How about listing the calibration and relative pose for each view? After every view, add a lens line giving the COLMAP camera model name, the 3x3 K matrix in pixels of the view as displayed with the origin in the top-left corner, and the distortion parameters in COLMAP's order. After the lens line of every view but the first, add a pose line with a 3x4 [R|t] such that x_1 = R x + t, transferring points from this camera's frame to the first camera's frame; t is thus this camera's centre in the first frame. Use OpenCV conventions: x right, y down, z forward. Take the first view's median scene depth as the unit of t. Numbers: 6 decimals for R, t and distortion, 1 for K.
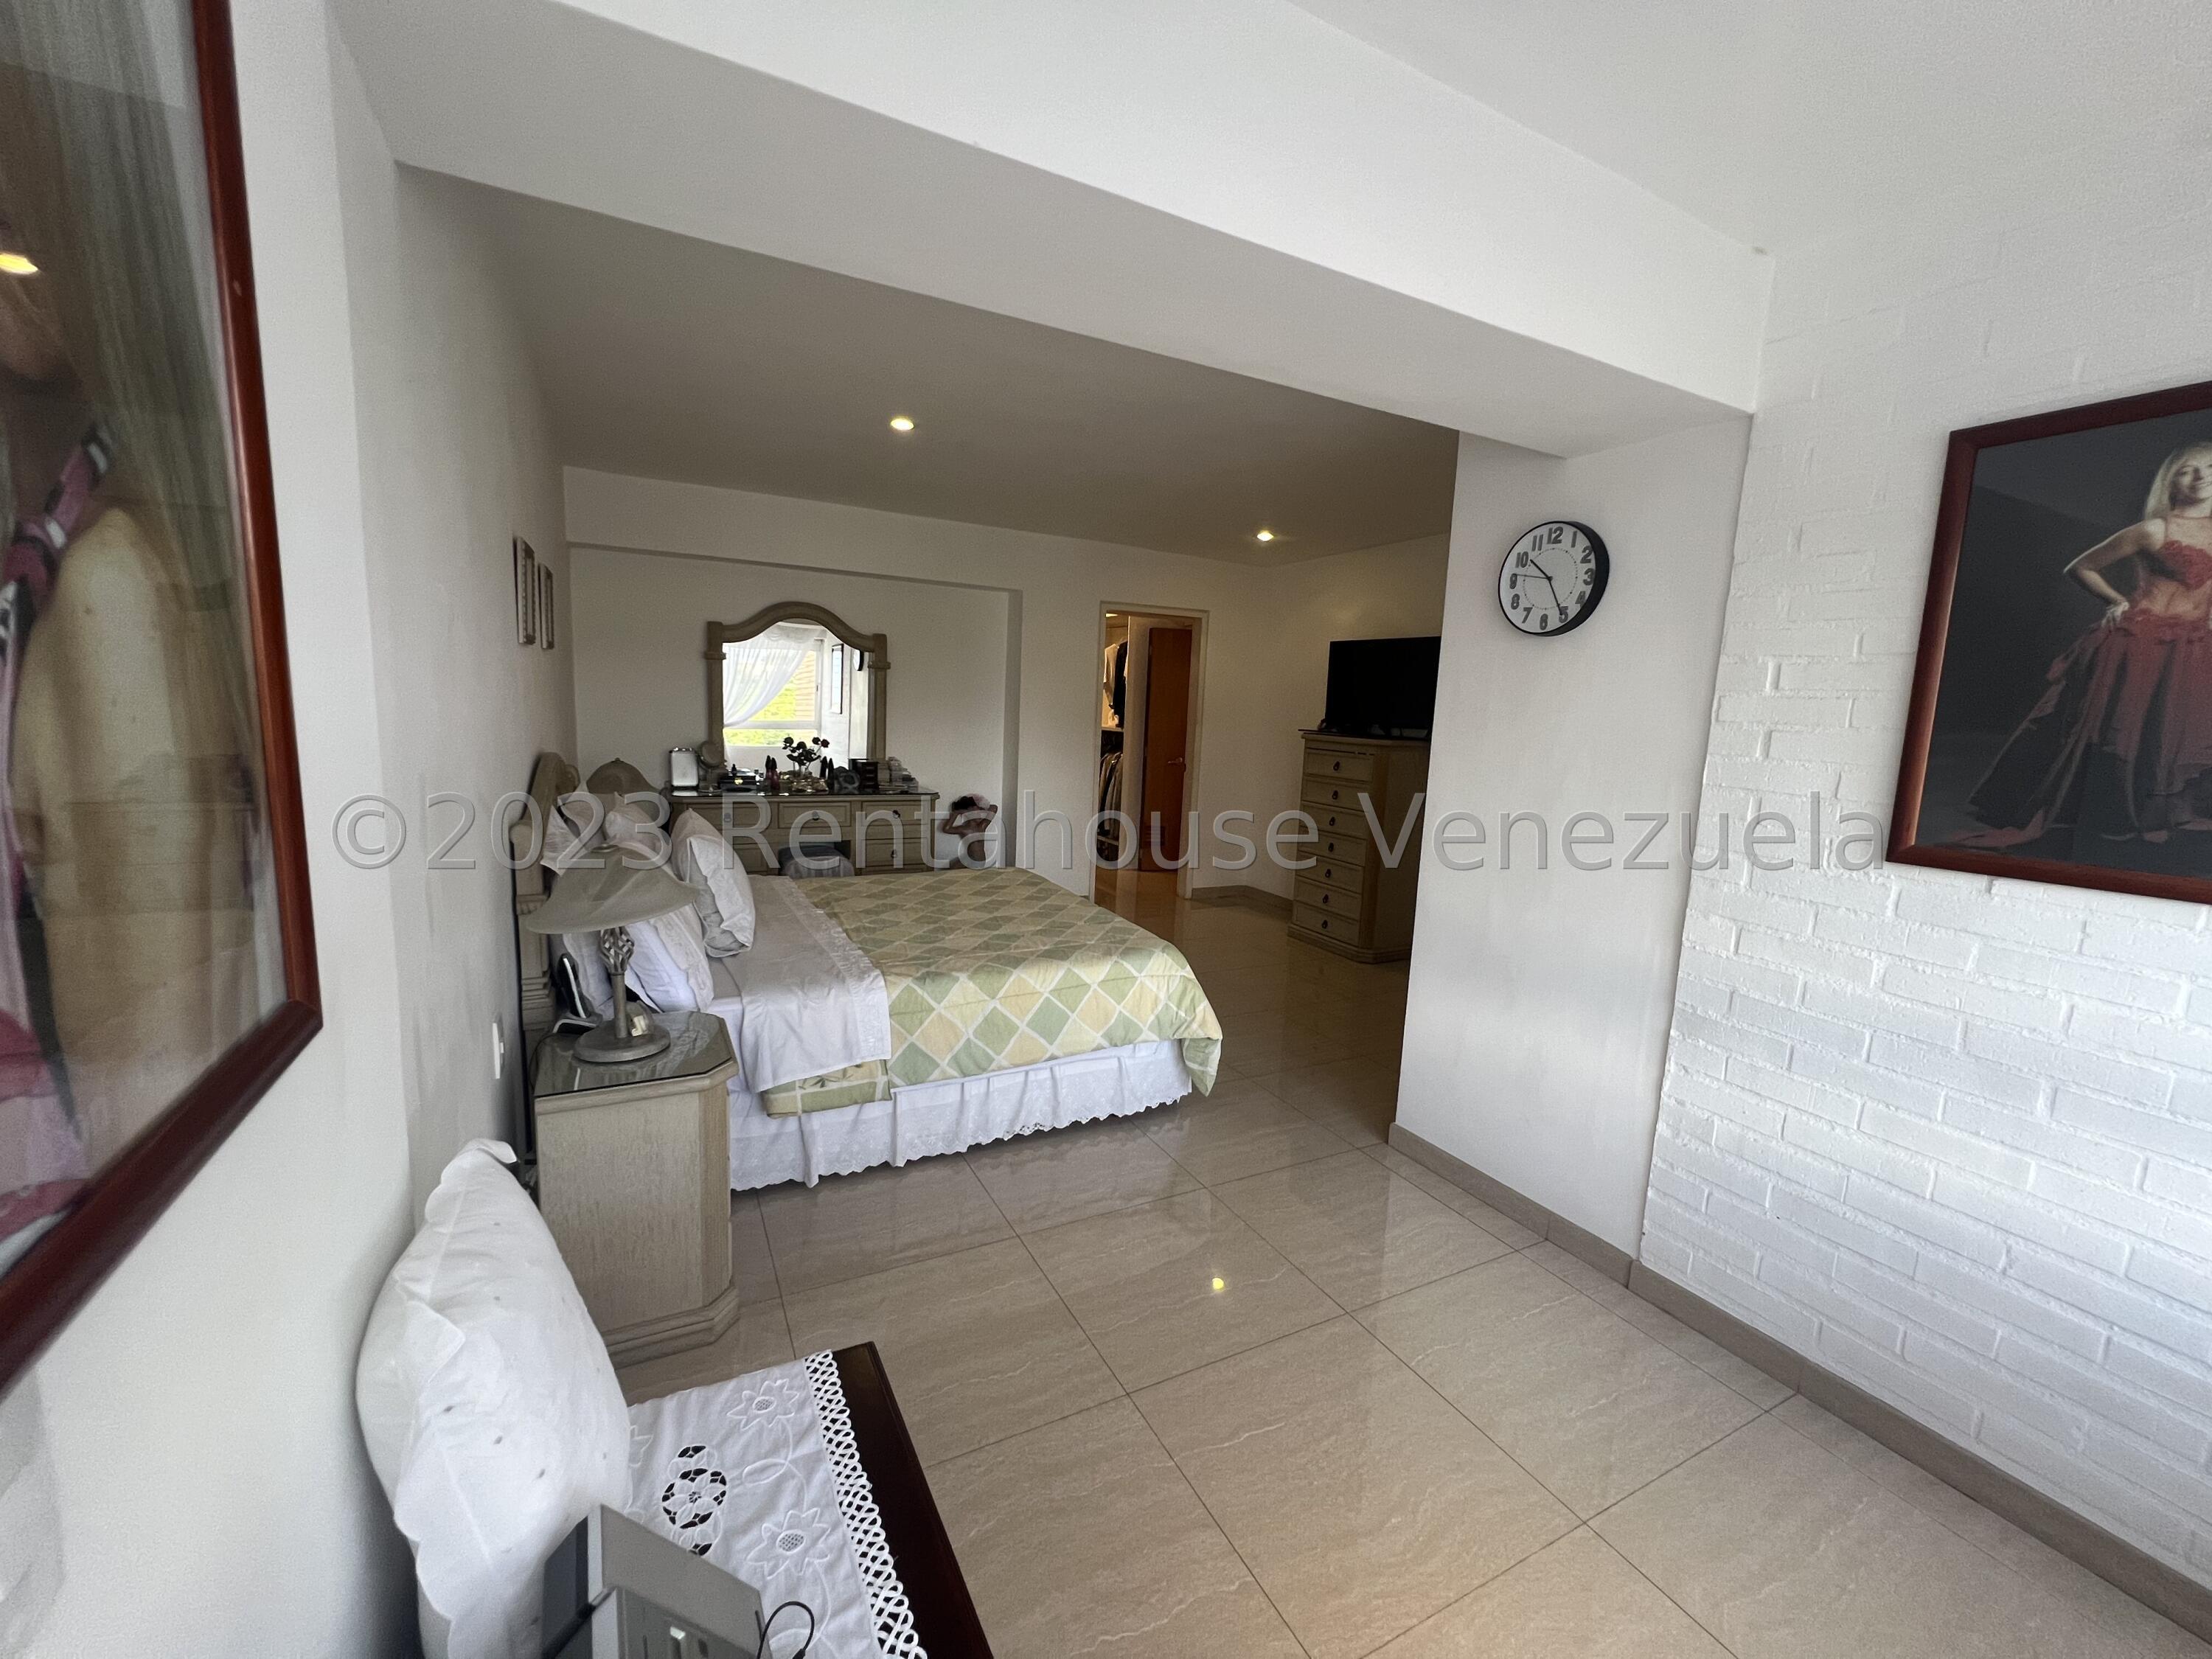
lens RADIAL K [[880.2, 0, 1102.5], [0, 880.2, 823.9], [0, 0, 1]] dist [-0.001530, 0.000108]
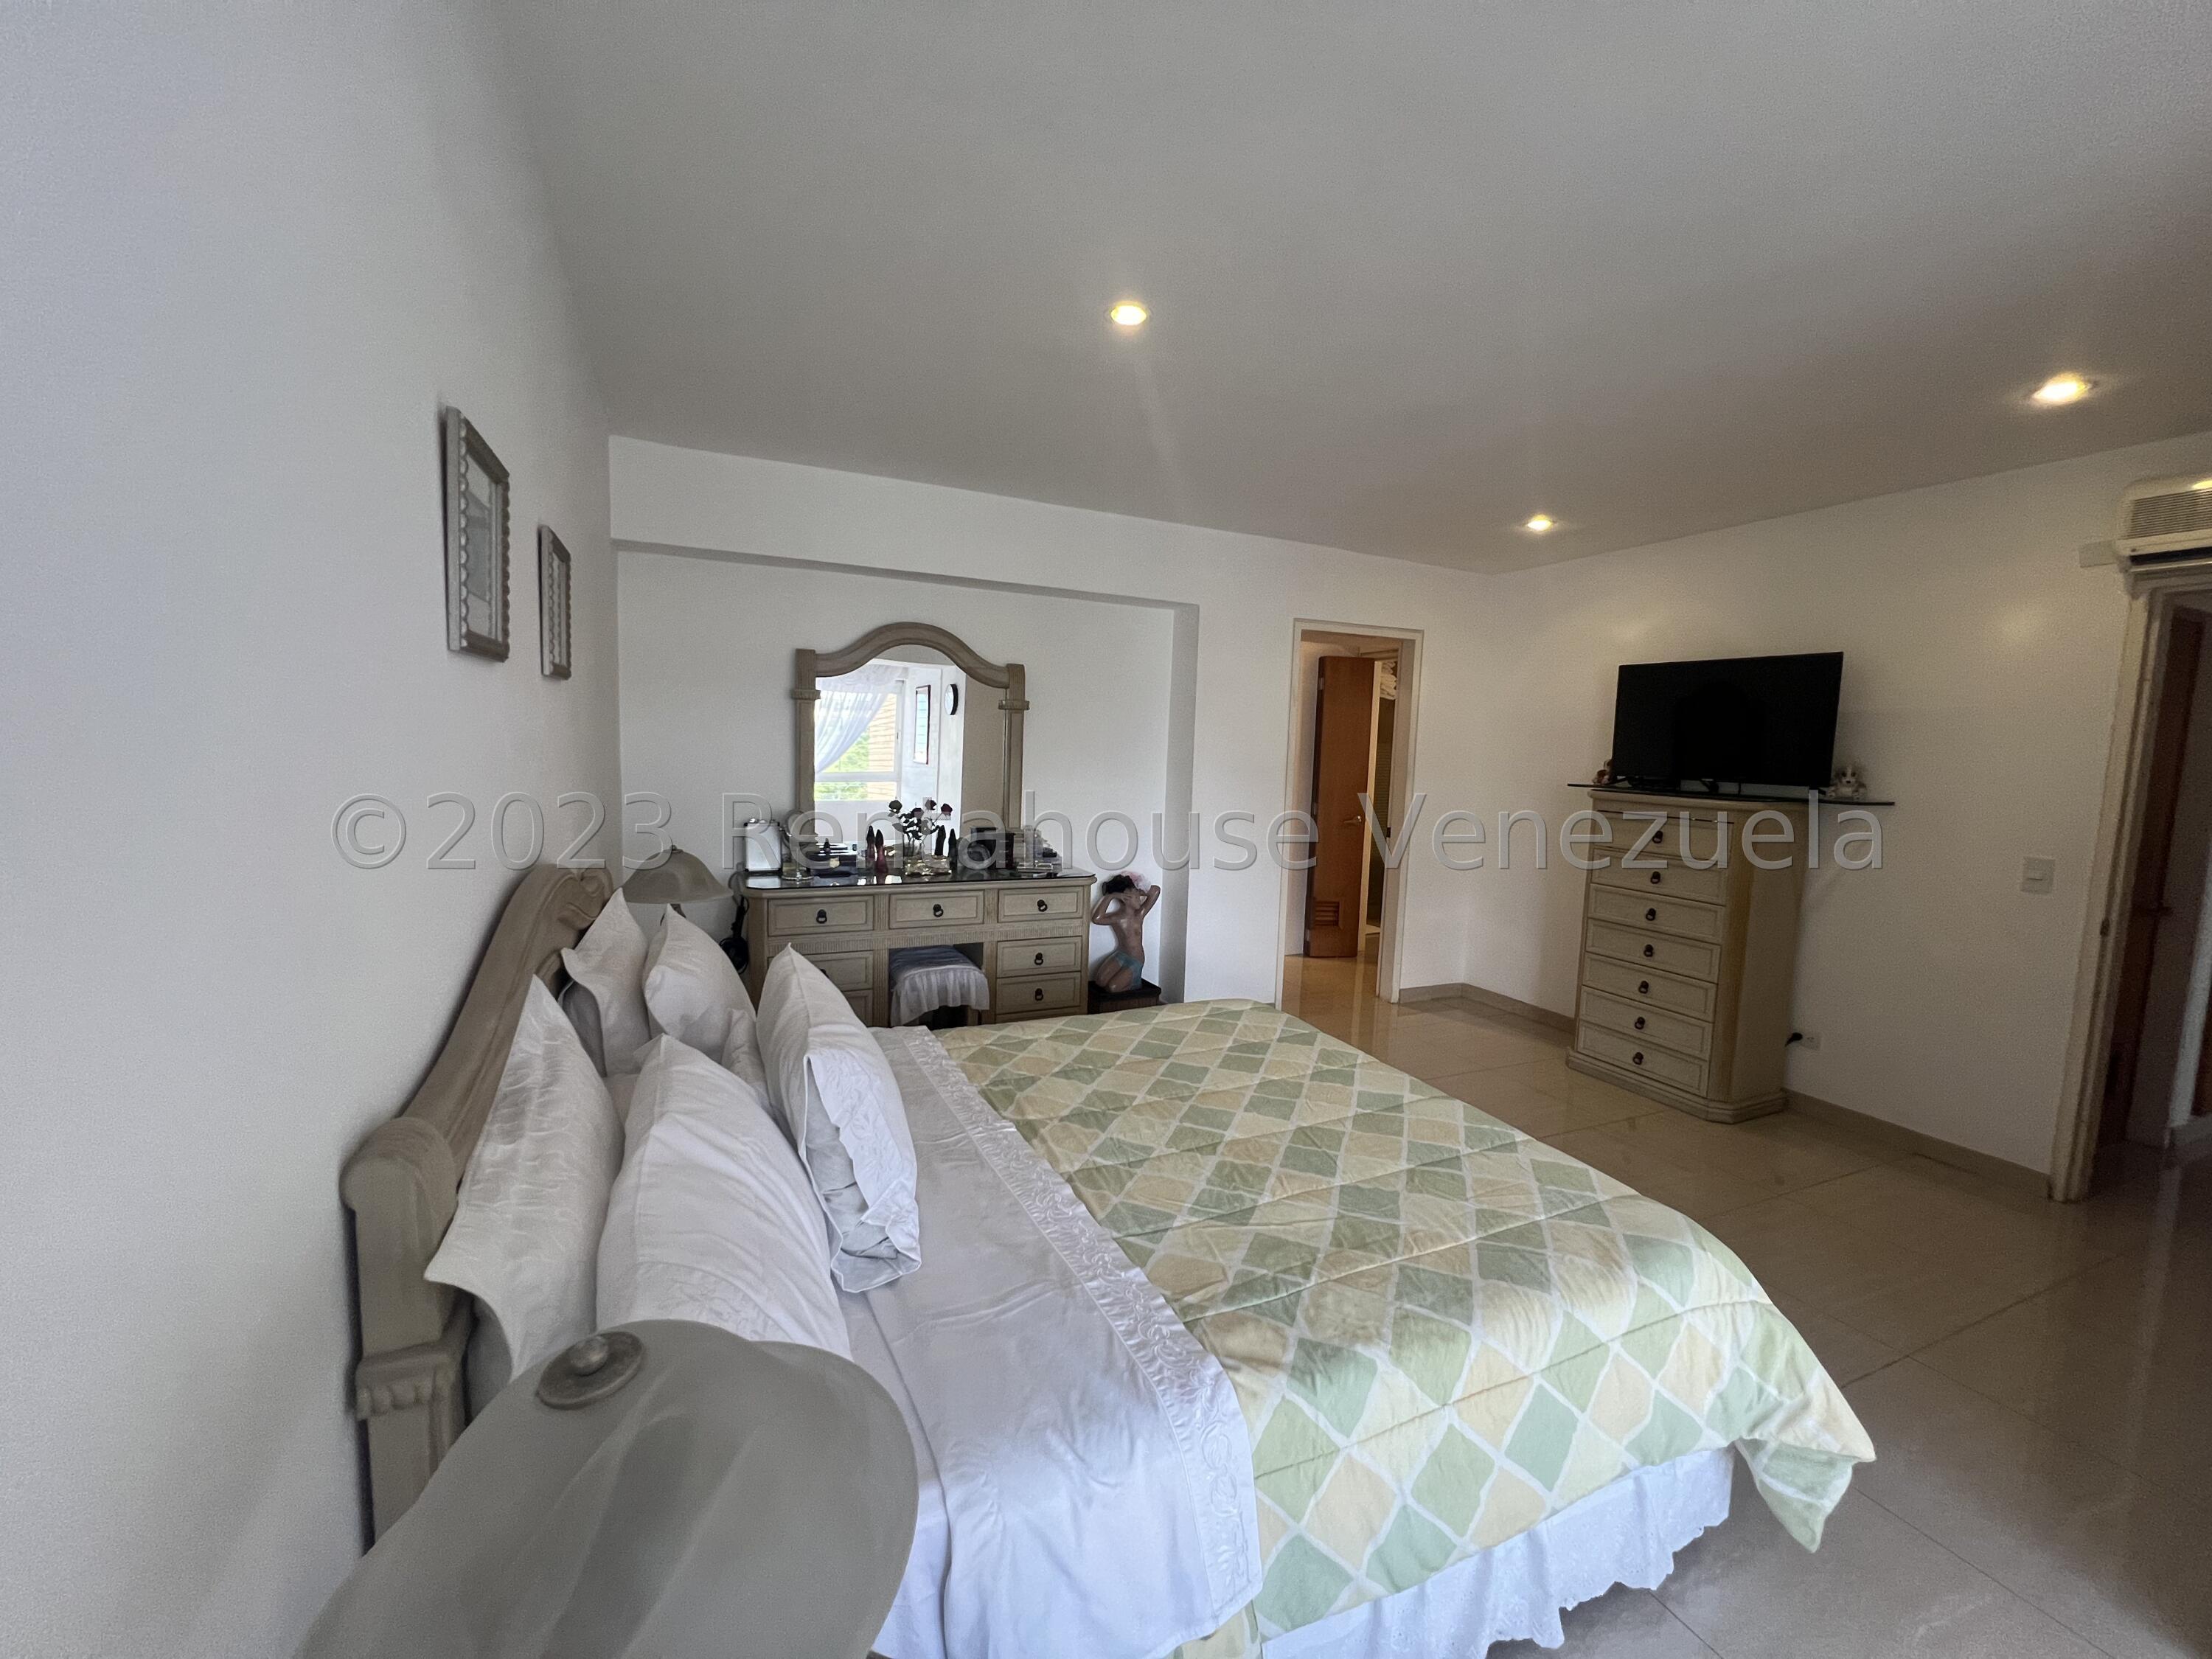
lens RADIAL K [[880.2, 0, 1105.2], [0, 880.2, 824.4], [0, 0, 1]] dist [-0.001530, 0.000108]
pose [[0.998608, -0.005342, -0.052482, -0.154678], [0.002897, 0.998912, -0.046541, -0.048125], [0.052674, 0.046324, 0.997537, 0.286976]]
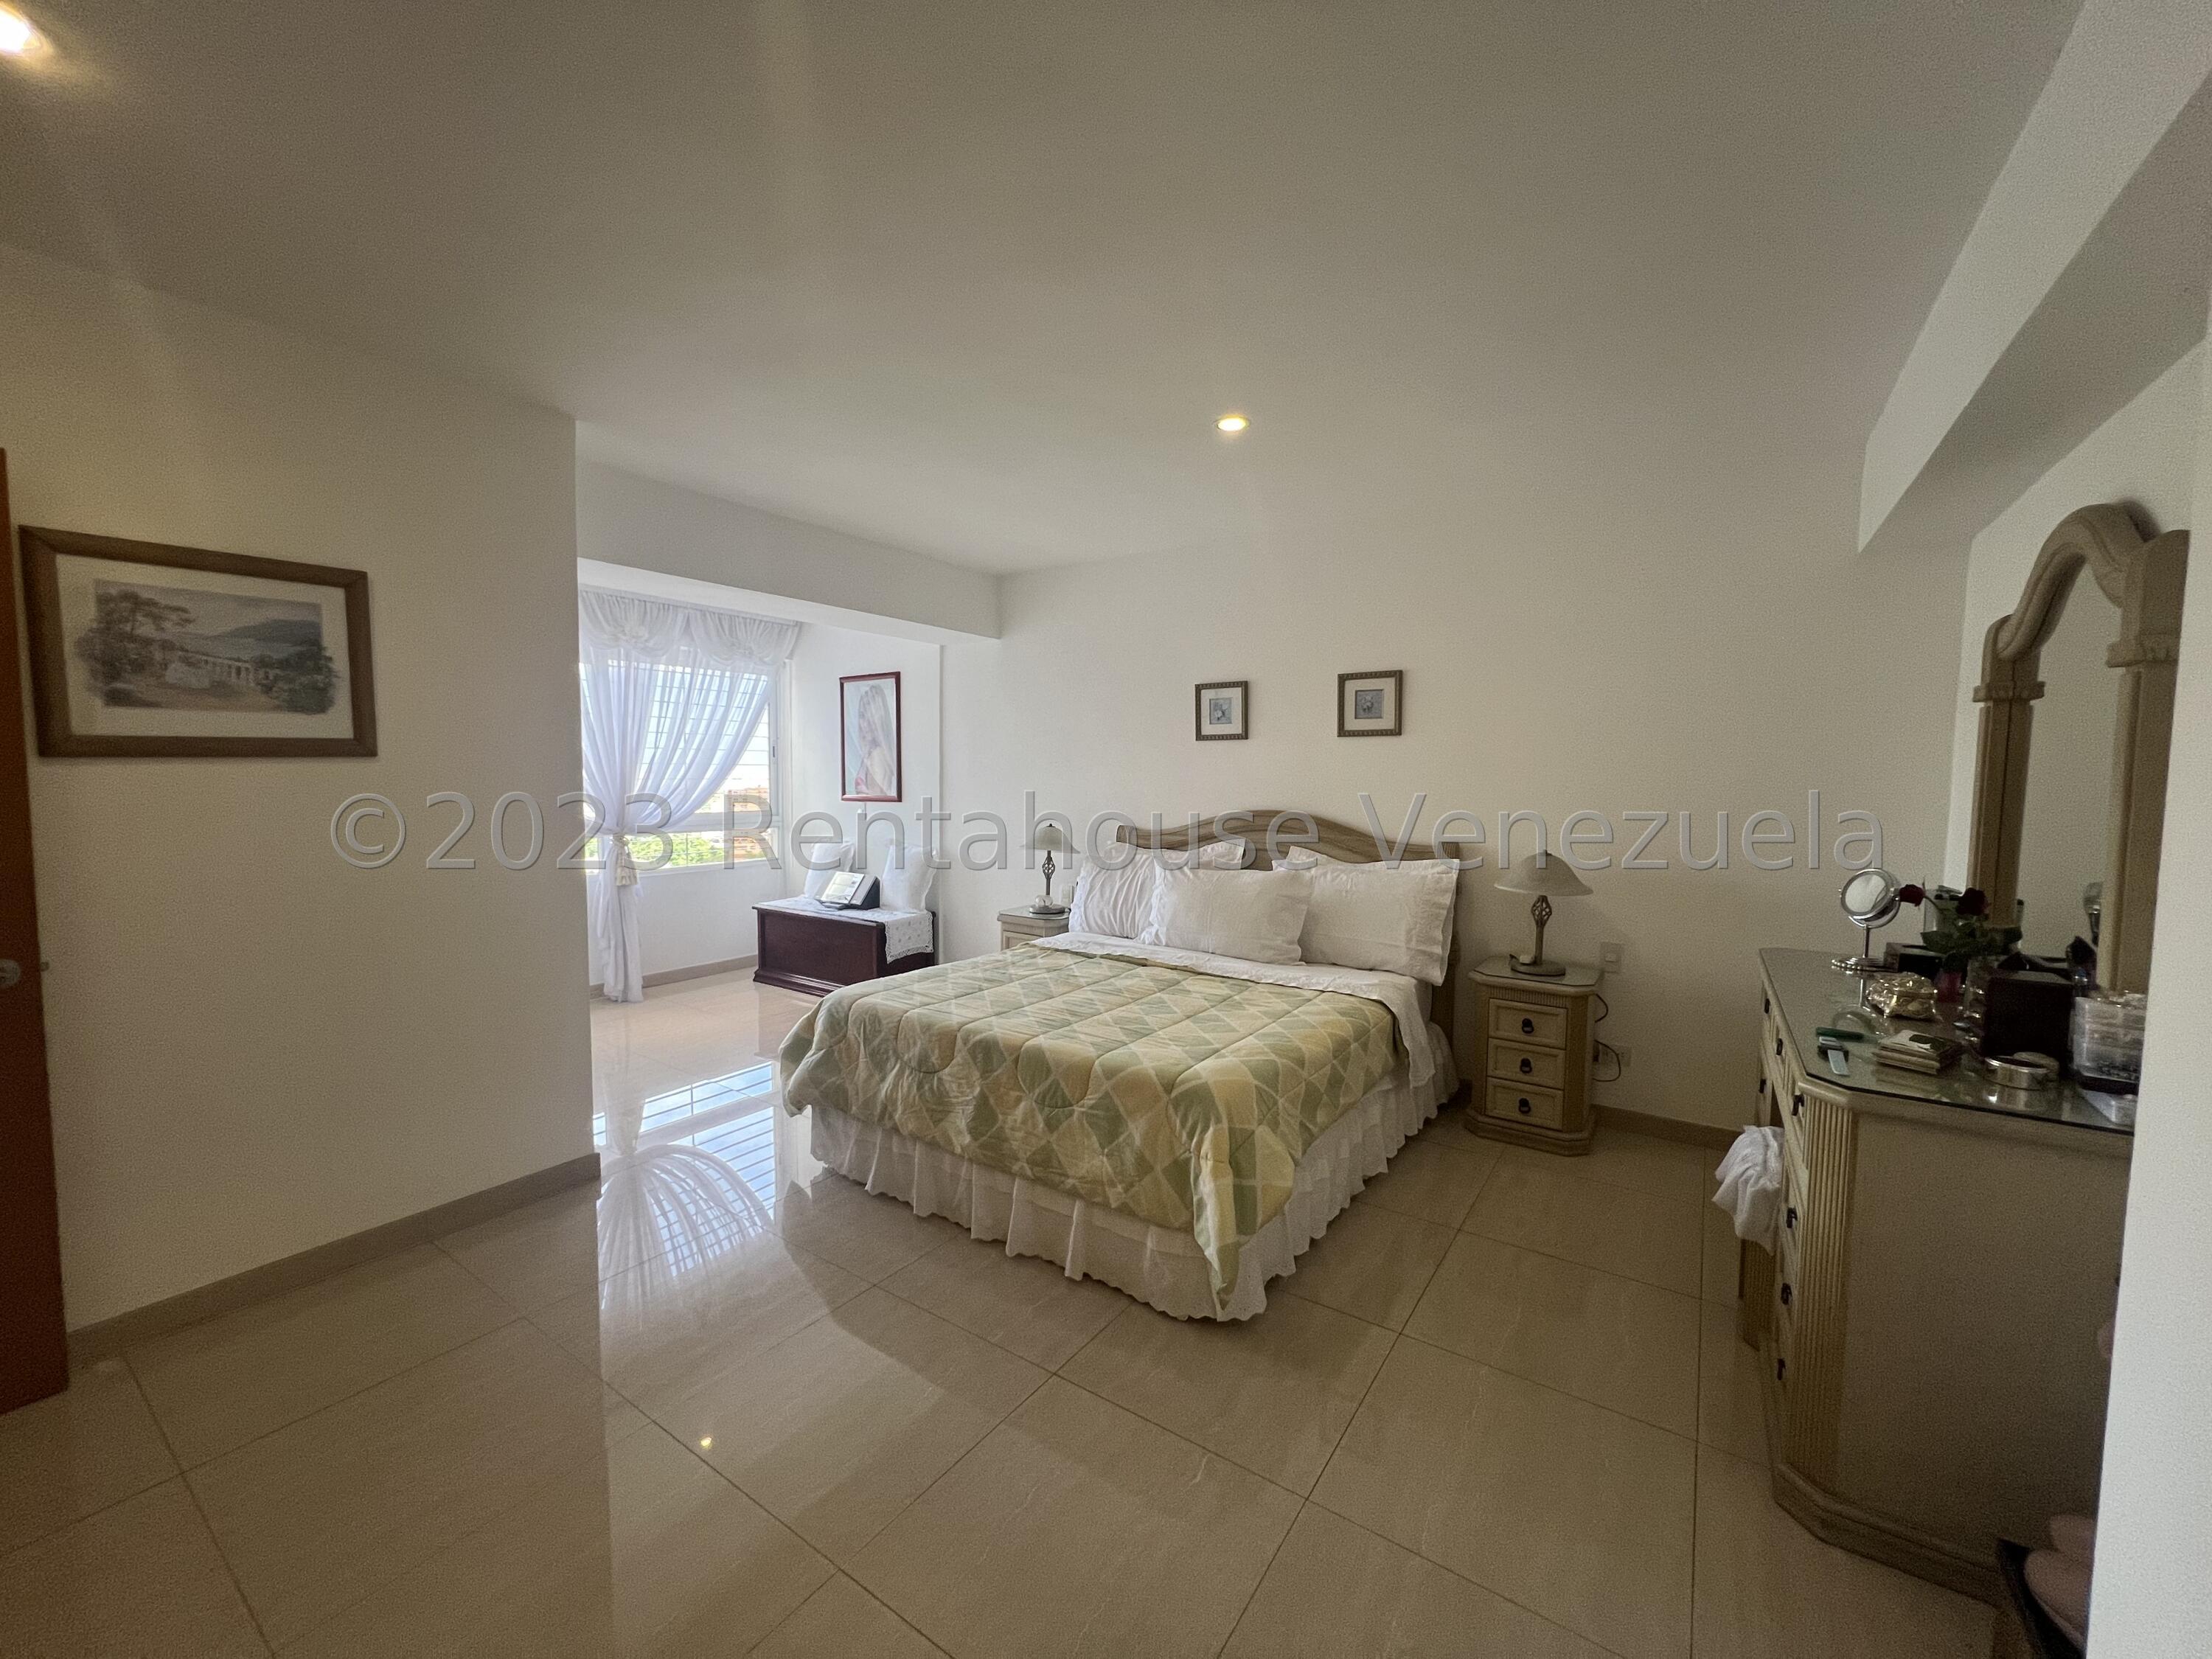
lens RADIAL K [[880.2, 0, 1108.0], [0, 880.2, 824.6], [0, 0, 1]] dist [-0.001530, 0.000108]
pose [[-0.879675, -0.011068, -0.475447, 0.182387], [-0.105309, 0.979444, 0.172042, -0.162910], [0.463770, 0.201410, -0.862758, 1.245522]]
